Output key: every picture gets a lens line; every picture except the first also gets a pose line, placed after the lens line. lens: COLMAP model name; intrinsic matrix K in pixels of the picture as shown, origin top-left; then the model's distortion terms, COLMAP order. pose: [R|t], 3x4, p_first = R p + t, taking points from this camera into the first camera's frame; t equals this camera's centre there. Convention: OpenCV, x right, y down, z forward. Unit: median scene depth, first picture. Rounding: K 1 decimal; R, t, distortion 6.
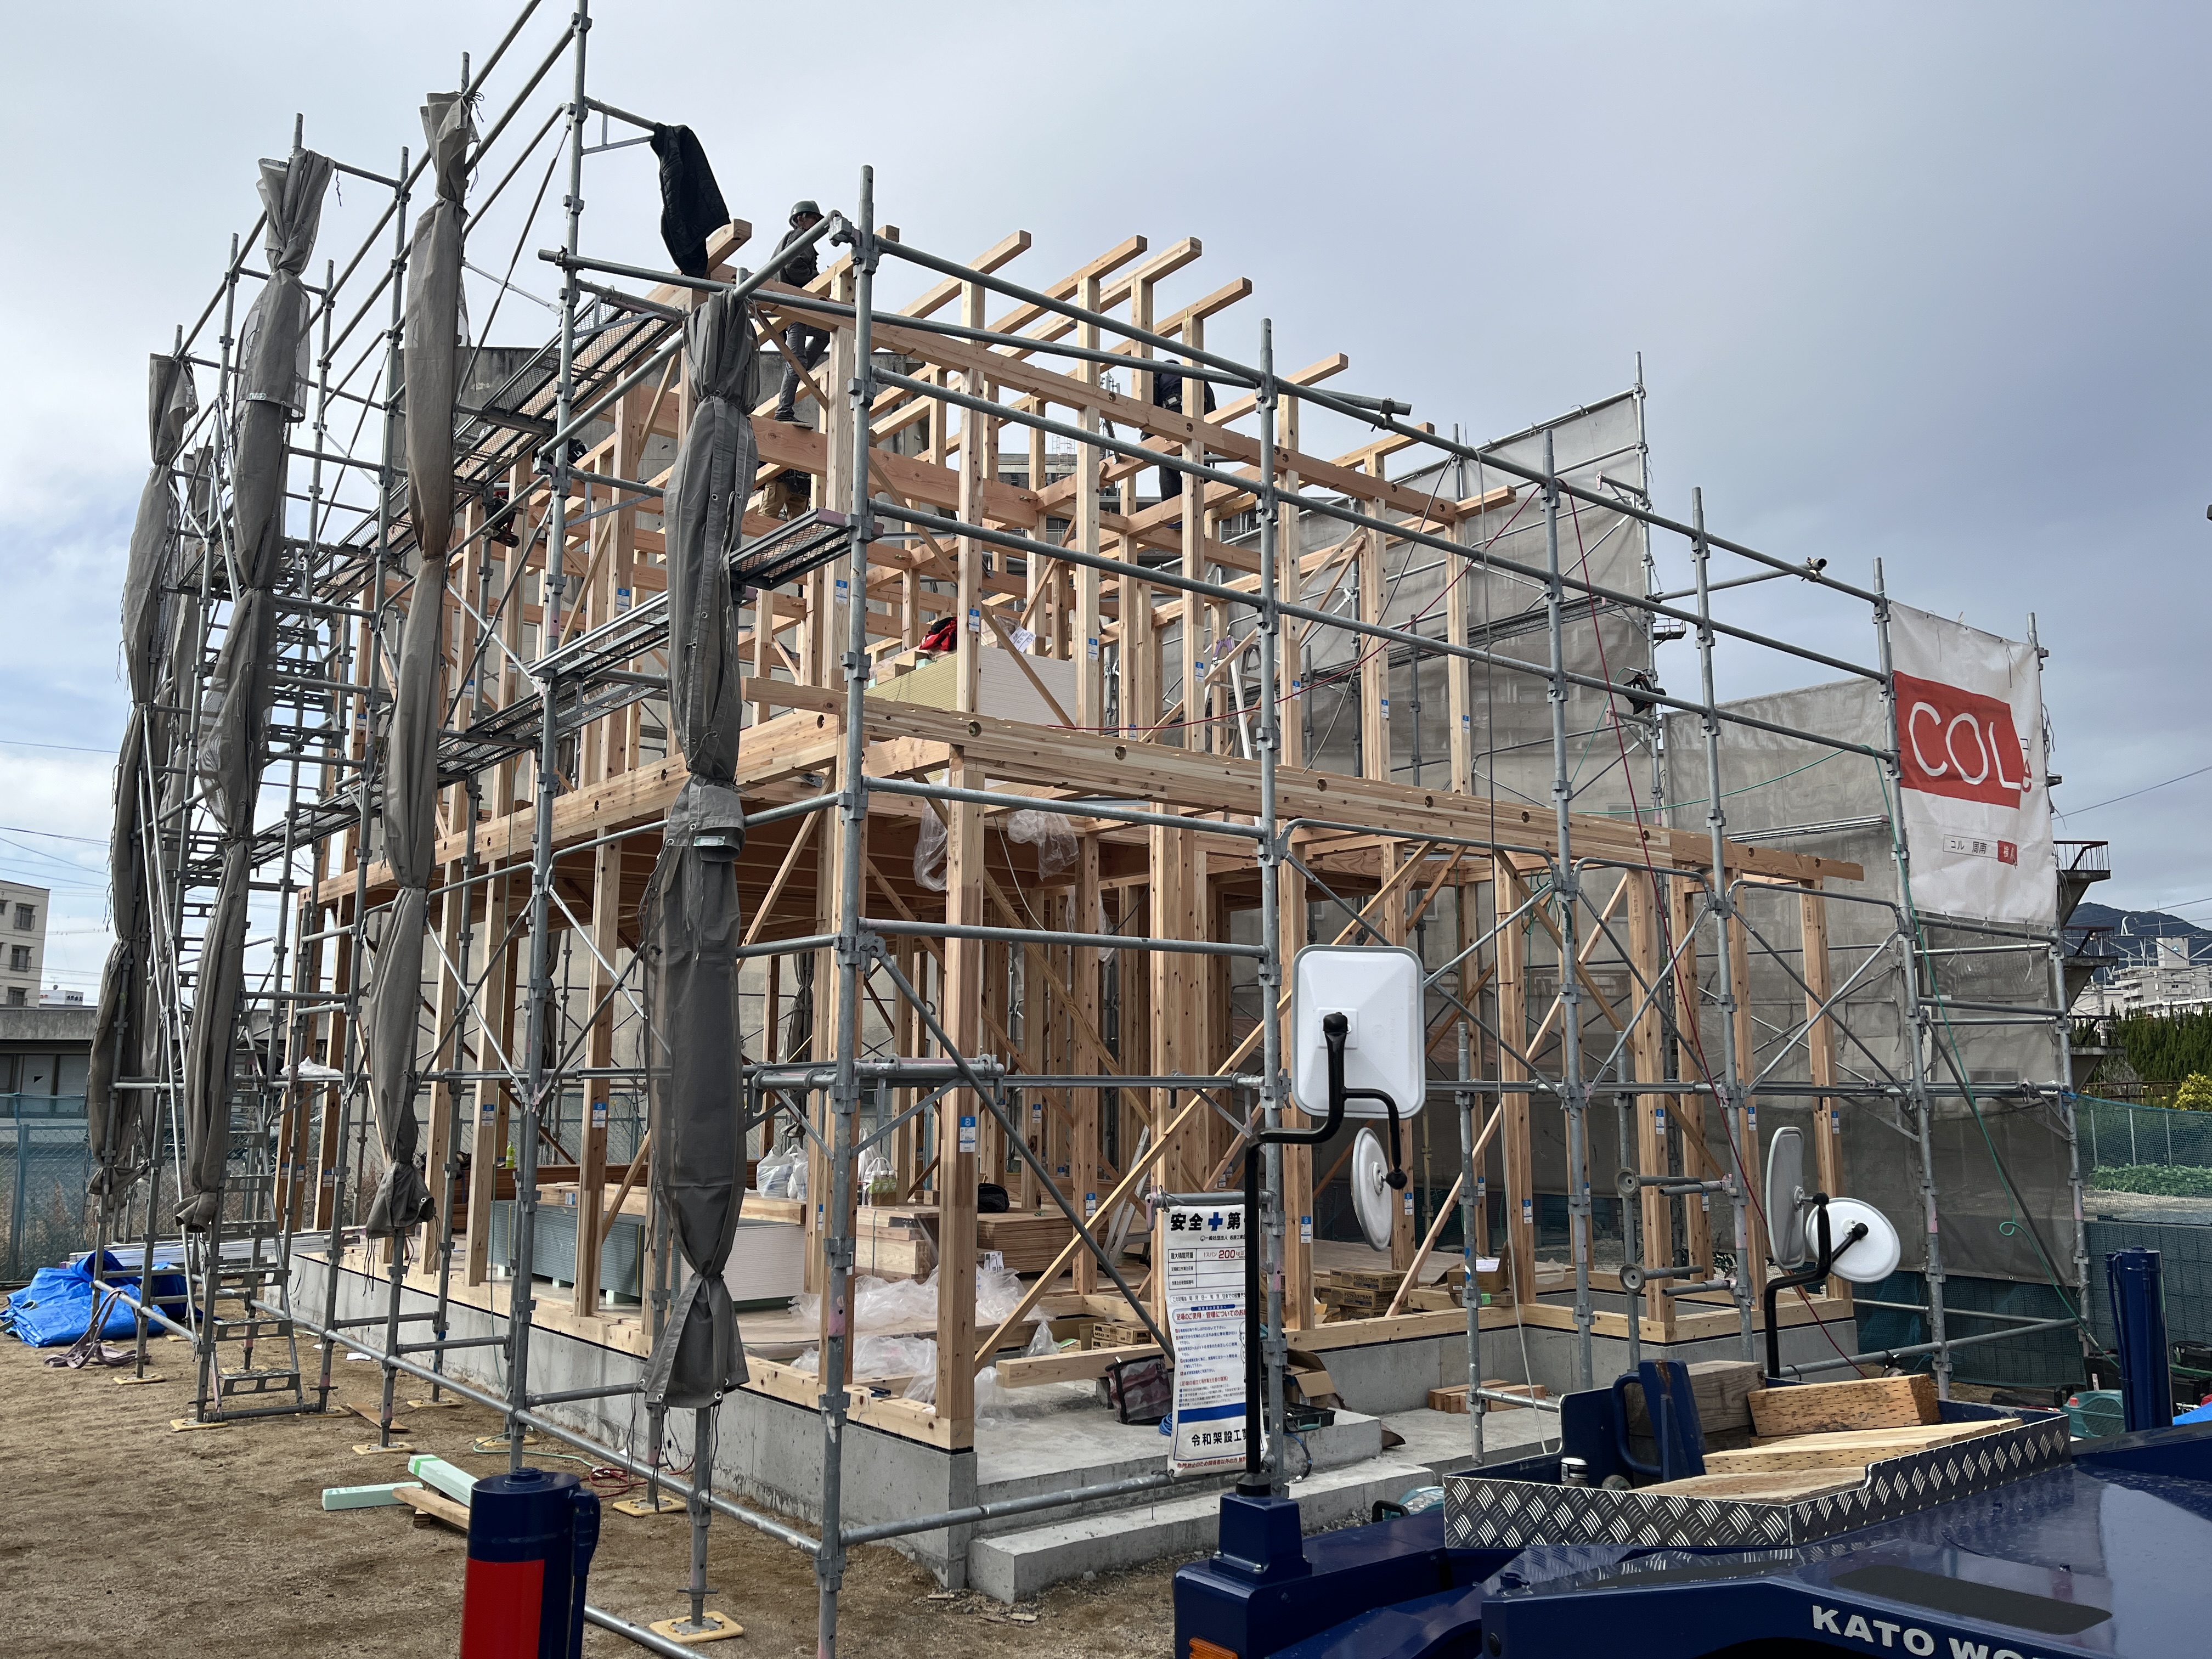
lens RADIAL K [[1691.9, 0, 1106.0], [0, 1691.9, 829.5], [0, 0, 1]] dist [0.035327, -0.070135]
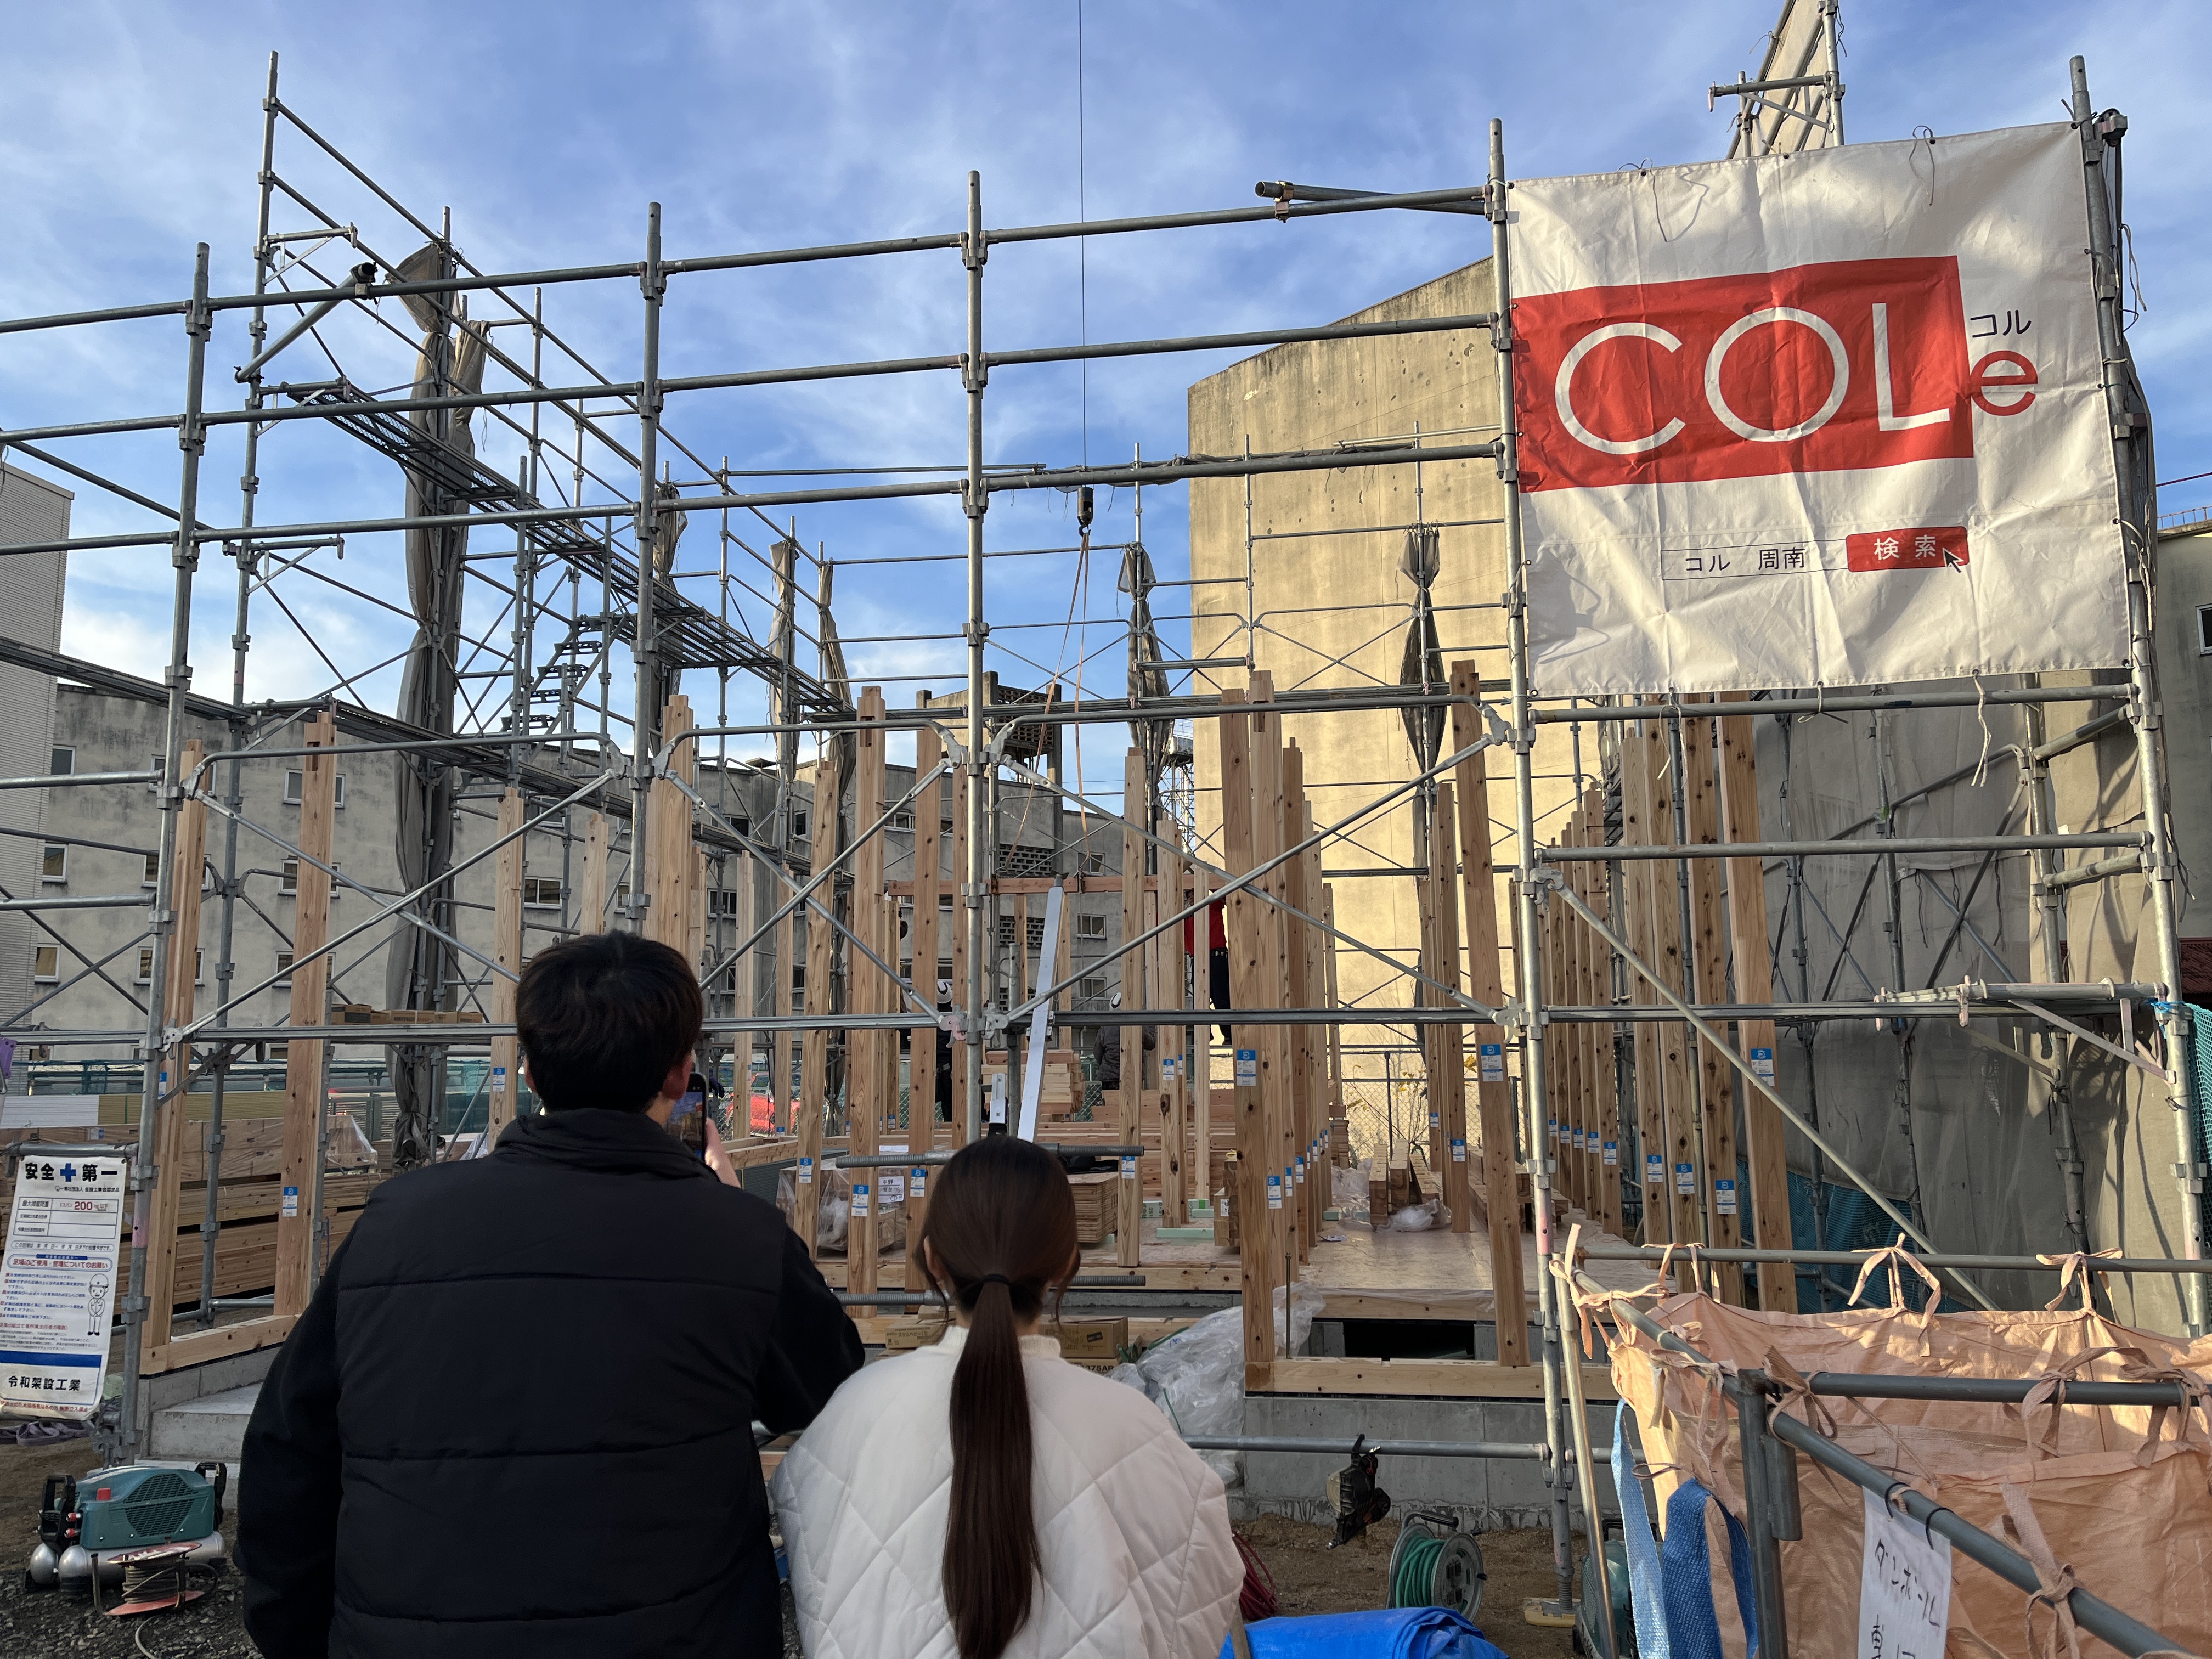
lens RADIAL K [[1691.9, 0, 1106.0], [0, 1691.9, 829.5], [0, 0, 1]] dist [0.035327, -0.070135]
pose [[0.670070, -0.120116, -0.732515, 1.243165], [0.129352, 0.990617, -0.044114, 0.154810], [0.730941, -0.065193, 0.679320, 0.784675]]
